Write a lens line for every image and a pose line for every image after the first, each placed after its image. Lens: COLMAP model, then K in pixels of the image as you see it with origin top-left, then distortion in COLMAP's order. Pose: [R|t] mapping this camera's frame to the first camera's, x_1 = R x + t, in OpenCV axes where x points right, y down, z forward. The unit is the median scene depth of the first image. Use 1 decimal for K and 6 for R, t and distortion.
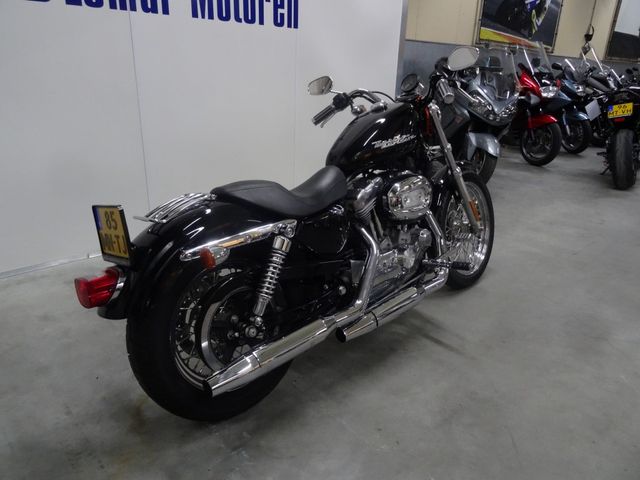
lens RADIAL K [[459.2, 0, 317.8], [0, 459.2, 239.2], [0, 0, 1]] dist [0.005196, 0.007034]
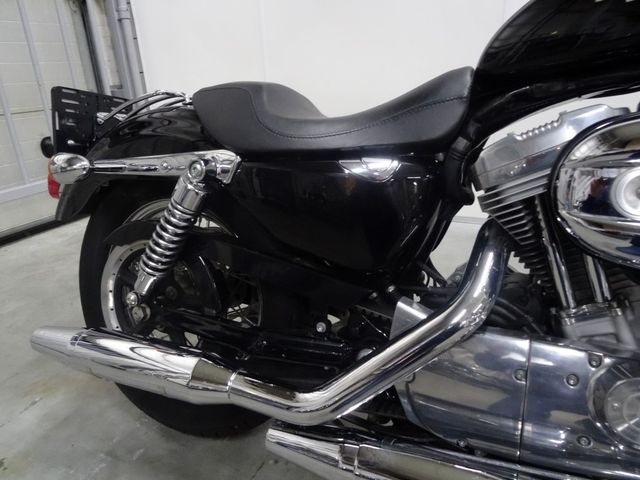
lens RADIAL K [[458.5, 0, 317.9], [0, 458.5, 239.7], [0, 0, 1]] dist [0.006349, 0.000709]
pose [[0.348775, 0.279866, -0.894445, 0.341938], [-0.261054, 0.945612, 0.194082, -0.057972], [0.900115, 0.165808, 0.402866, 0.679182]]
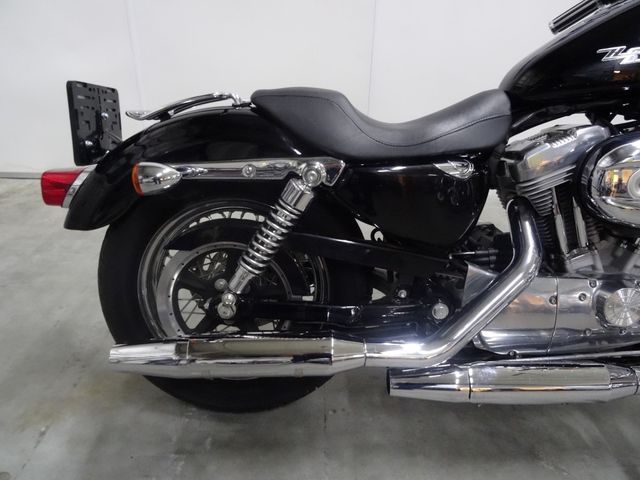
lens RADIAL K [[458.5, 0, 317.9], [0, 458.5, 239.7], [0, 0, 1]] dist [0.006349, 0.000709]
pose [[0.727009, 0.291914, -0.621486, 0.238860], [-0.241404, 0.956009, 0.166649, -0.028330], [0.642793, 0.028874, 0.765496, 0.411577]]
